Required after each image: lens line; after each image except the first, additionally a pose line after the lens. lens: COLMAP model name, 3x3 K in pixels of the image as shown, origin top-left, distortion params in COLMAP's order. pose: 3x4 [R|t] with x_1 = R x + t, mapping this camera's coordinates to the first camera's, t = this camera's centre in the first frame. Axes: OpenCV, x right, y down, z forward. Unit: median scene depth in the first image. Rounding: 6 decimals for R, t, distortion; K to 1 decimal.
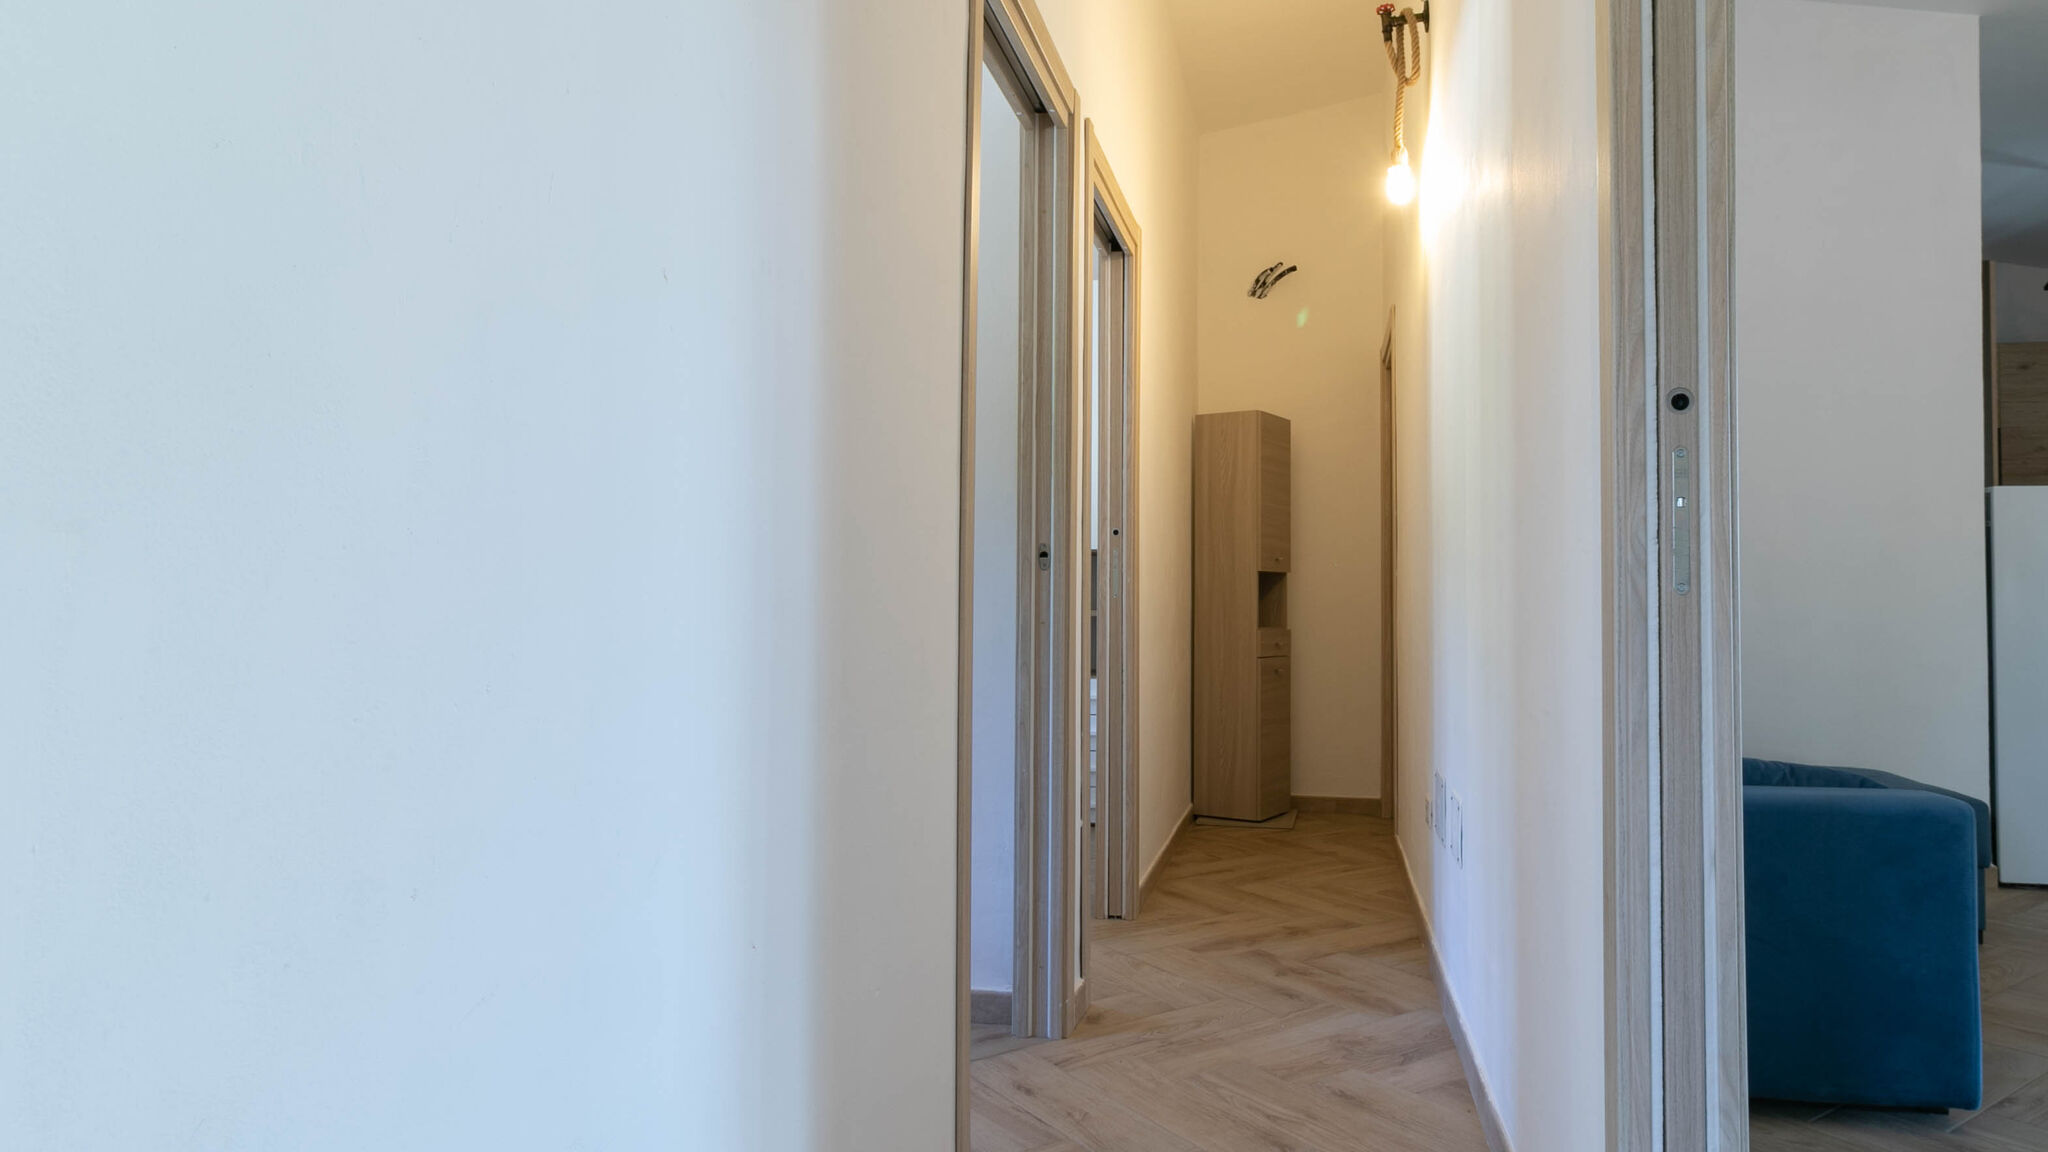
lens RADIAL K [[1054.9, 0, 1017.9], [0, 1054.9, 567.6], [0, 0, 1]] dist [0.001706, 0.000487]
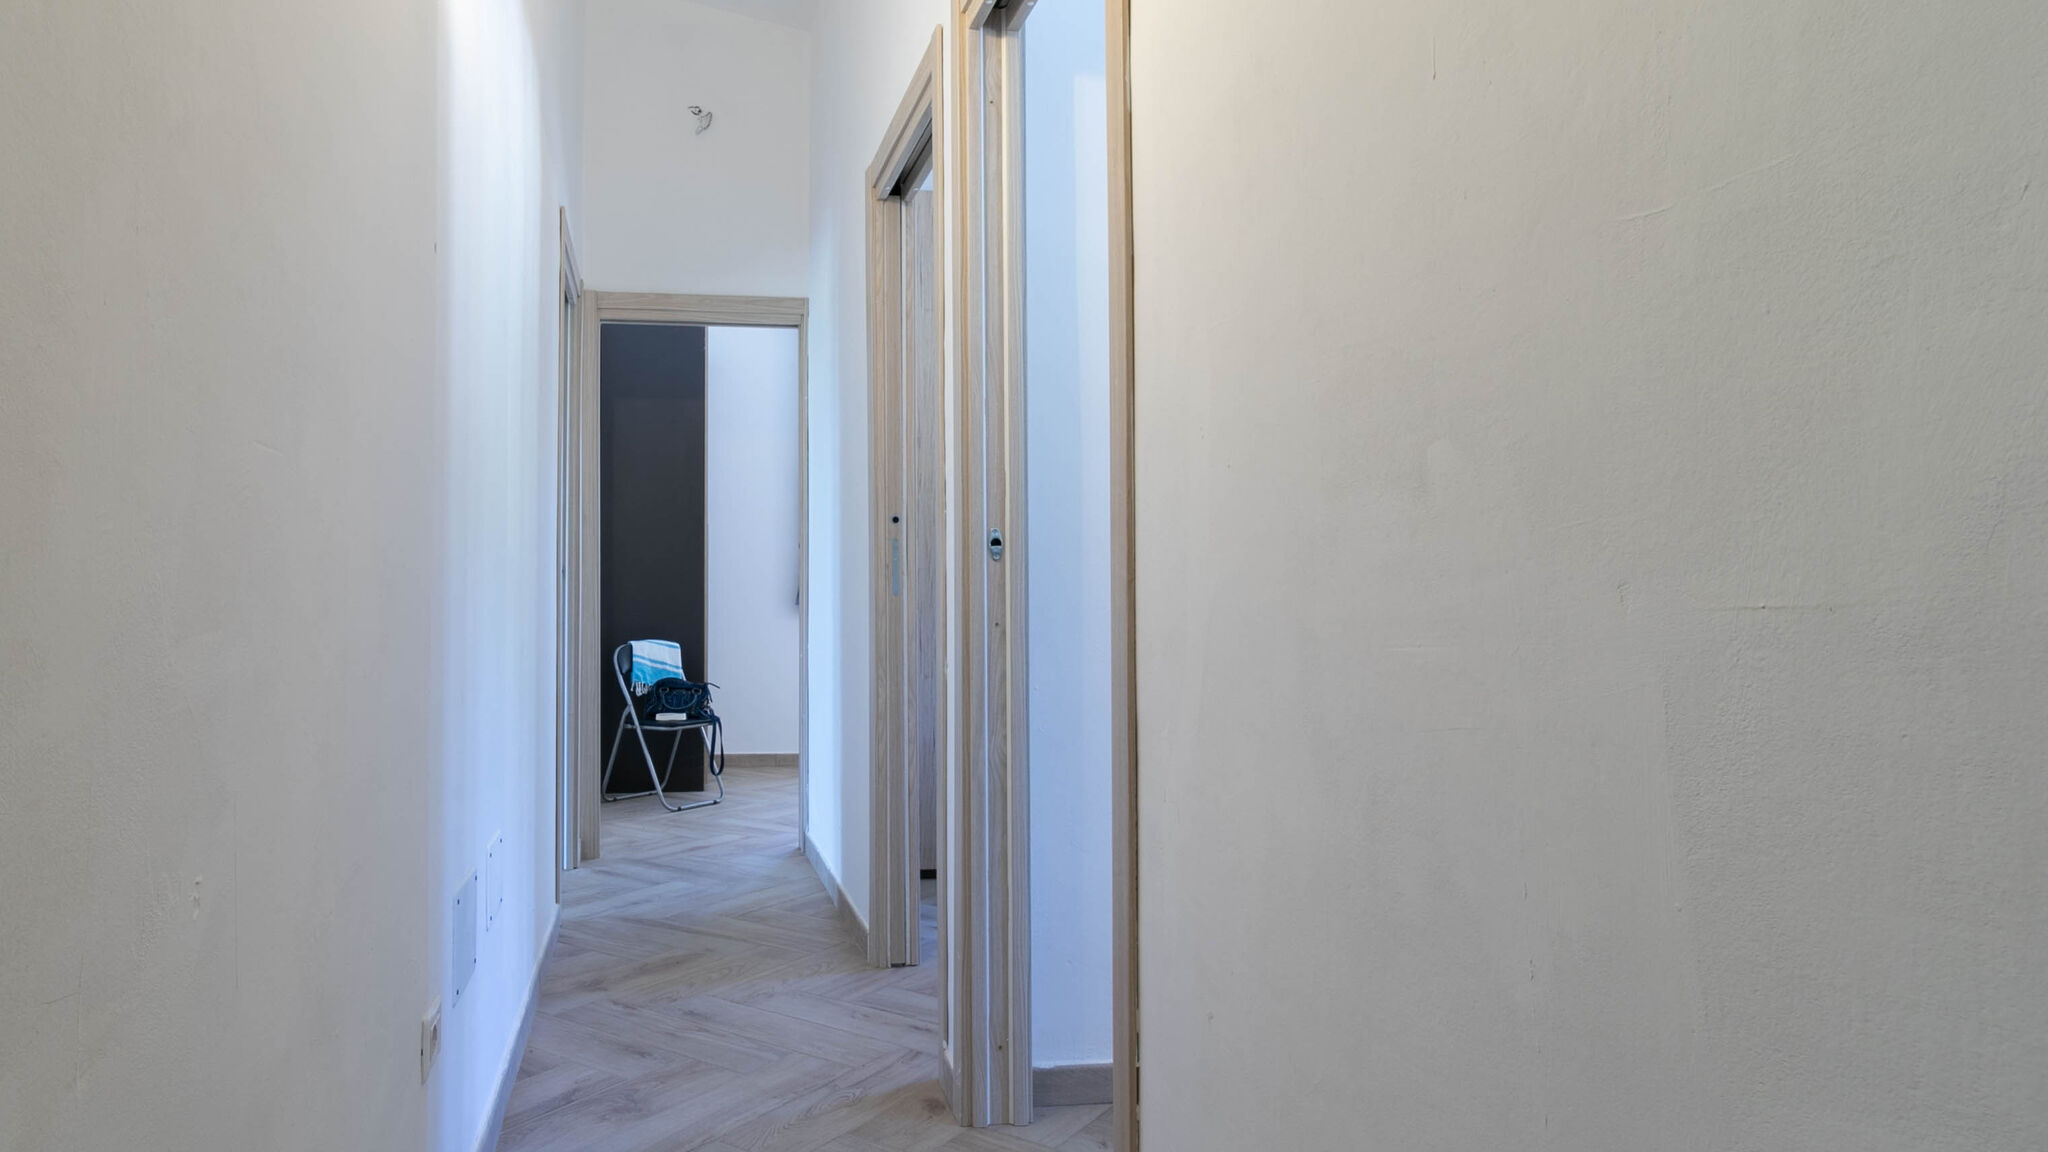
lens RADIAL K [[1054.9, 0, 1017.9], [0, 1054.9, 567.6], [0, 0, 1]] dist [0.001706, 0.000487]
pose [[-0.828335, -0.014290, -0.560051, 0.554590], [0.018388, 0.998443, -0.052672, 0.052405], [0.559932, -0.053928, -0.826782, 1.970569]]
